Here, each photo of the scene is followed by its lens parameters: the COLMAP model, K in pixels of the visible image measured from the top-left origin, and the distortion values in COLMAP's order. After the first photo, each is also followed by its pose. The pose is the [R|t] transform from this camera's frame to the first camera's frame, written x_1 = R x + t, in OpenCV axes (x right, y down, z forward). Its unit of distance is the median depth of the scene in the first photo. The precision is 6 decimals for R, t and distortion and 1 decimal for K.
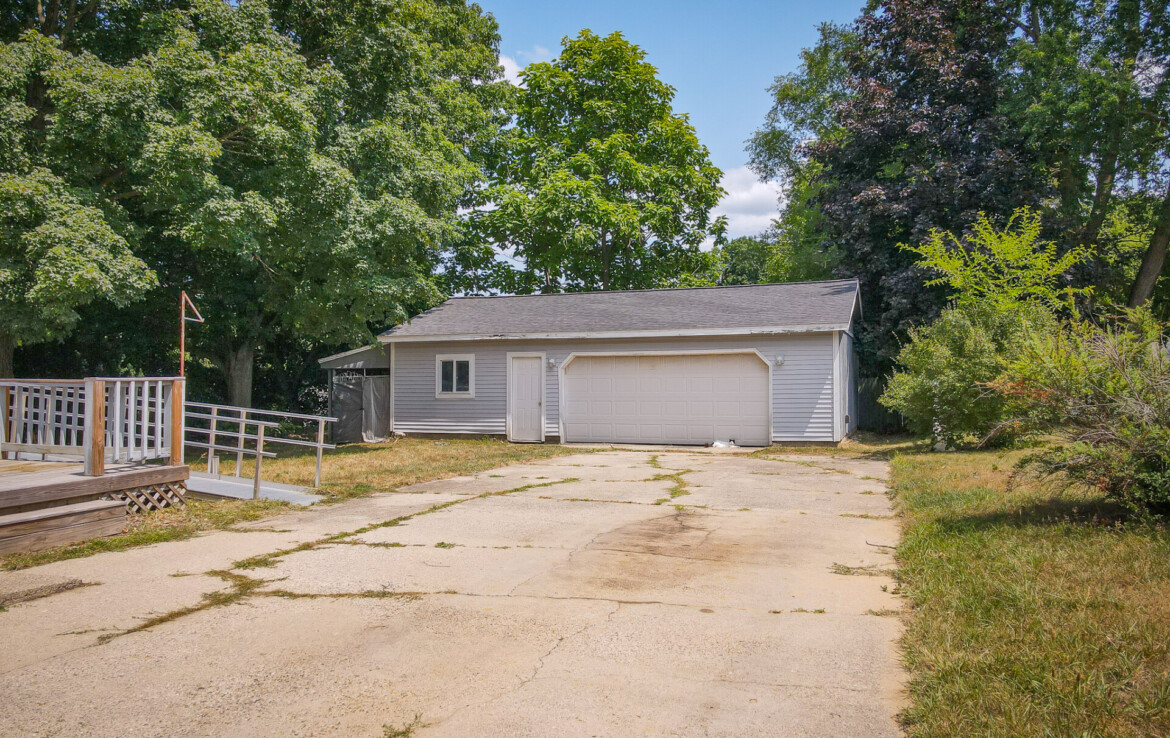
lens RADIAL K [[855.6, 0, 585.9], [0, 855.6, 352.9], [0, 0, 1]] dist [0.017958, 0.006011]
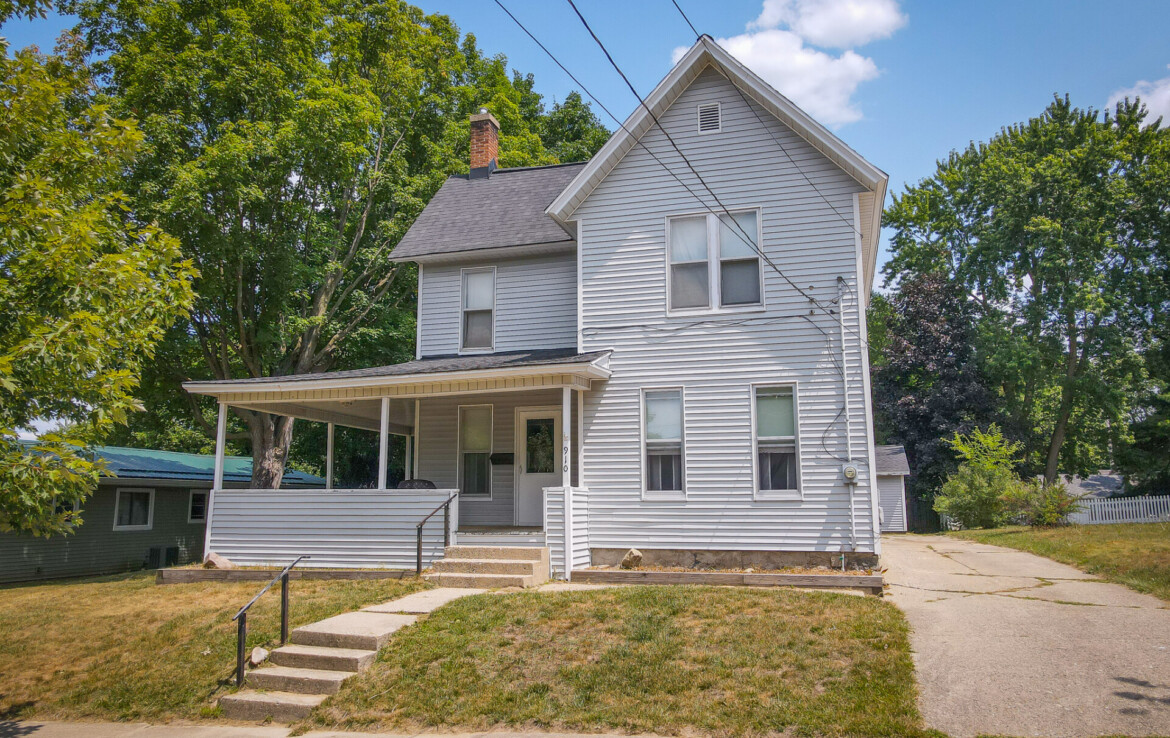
lens RADIAL K [[855.6, 0, 585.9], [0, 855.6, 352.9], [0, 0, 1]] dist [0.017958, 0.006011]
pose [[0.998523, 0.012020, 0.052994, -0.534003], [-0.004108, 0.989135, -0.146949, -0.009438], [-0.054184, 0.146515, 0.987723, -0.940532]]
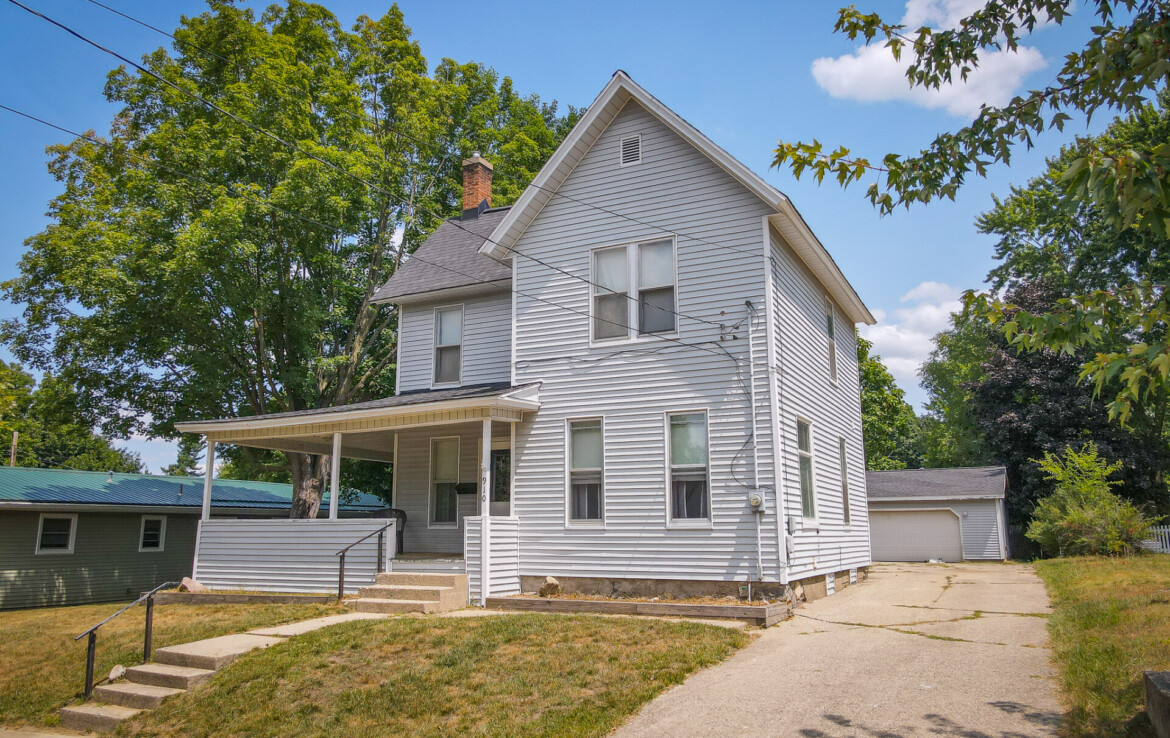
lens RADIAL K [[855.6, 0, 585.9], [0, 855.6, 352.9], [0, 0, 1]] dist [0.017958, 0.006011]
pose [[0.991881, -0.024247, -0.124834, -0.339782], [0.002218, 0.984802, -0.173664, -0.013675], [0.127147, 0.171978, 0.976861, -0.954210]]
